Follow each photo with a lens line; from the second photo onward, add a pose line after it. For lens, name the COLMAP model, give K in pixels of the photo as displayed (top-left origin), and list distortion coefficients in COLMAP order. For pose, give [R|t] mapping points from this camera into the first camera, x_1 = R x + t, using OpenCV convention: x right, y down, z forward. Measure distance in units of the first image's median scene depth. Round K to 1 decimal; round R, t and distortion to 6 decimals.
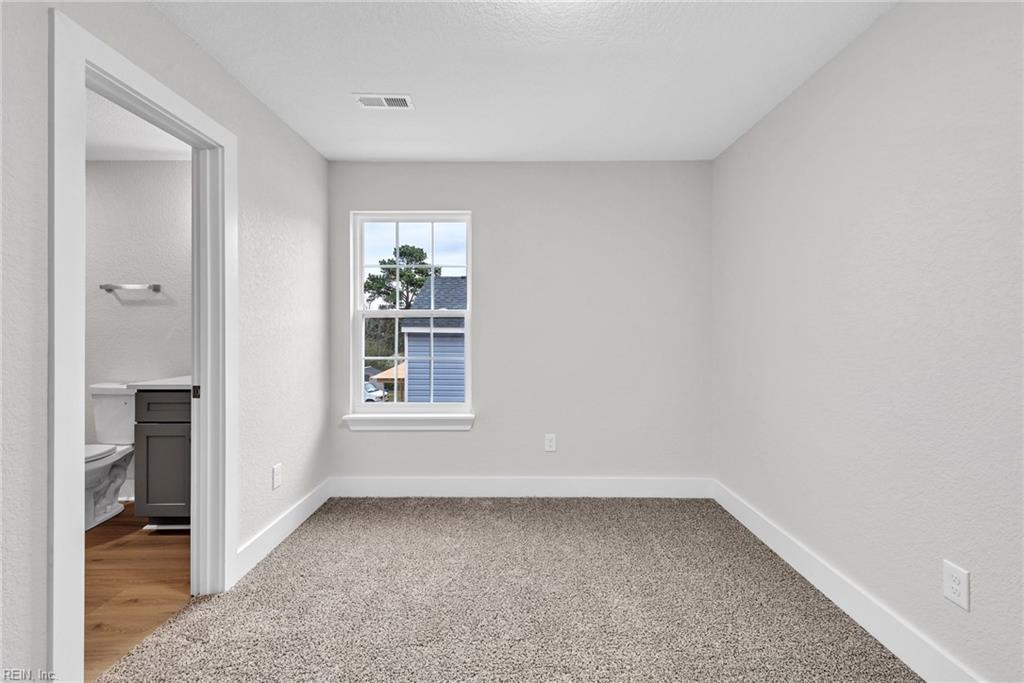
lens RADIAL K [[420.8, 0, 510.2], [0, 420.8, 324.5], [0, 0, 1]] dist [0.000891, -0.001000]
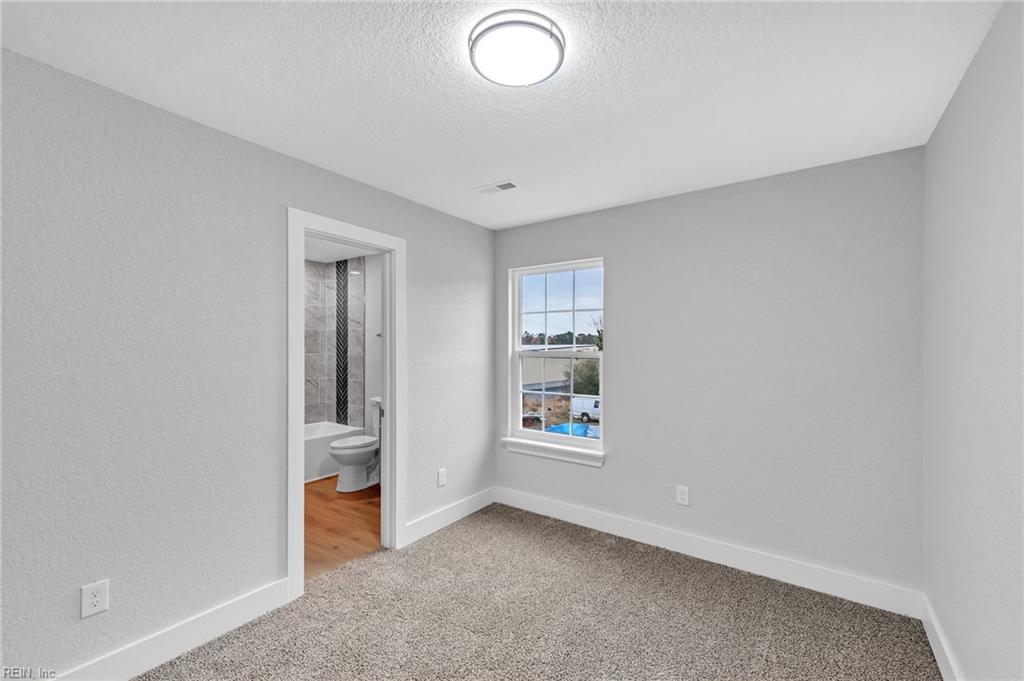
lens RADIAL K [[420.8, 0, 509.0], [0, 420.8, 343.7], [0, 0, 1]] dist [0.000891, -0.001000]
pose [[0.815075, 0.000147, -0.579356, 0.360682], [0.003552, 0.999980, 0.005250, -0.069663], [0.579345, -0.006337, 0.815058, 0.016469]]
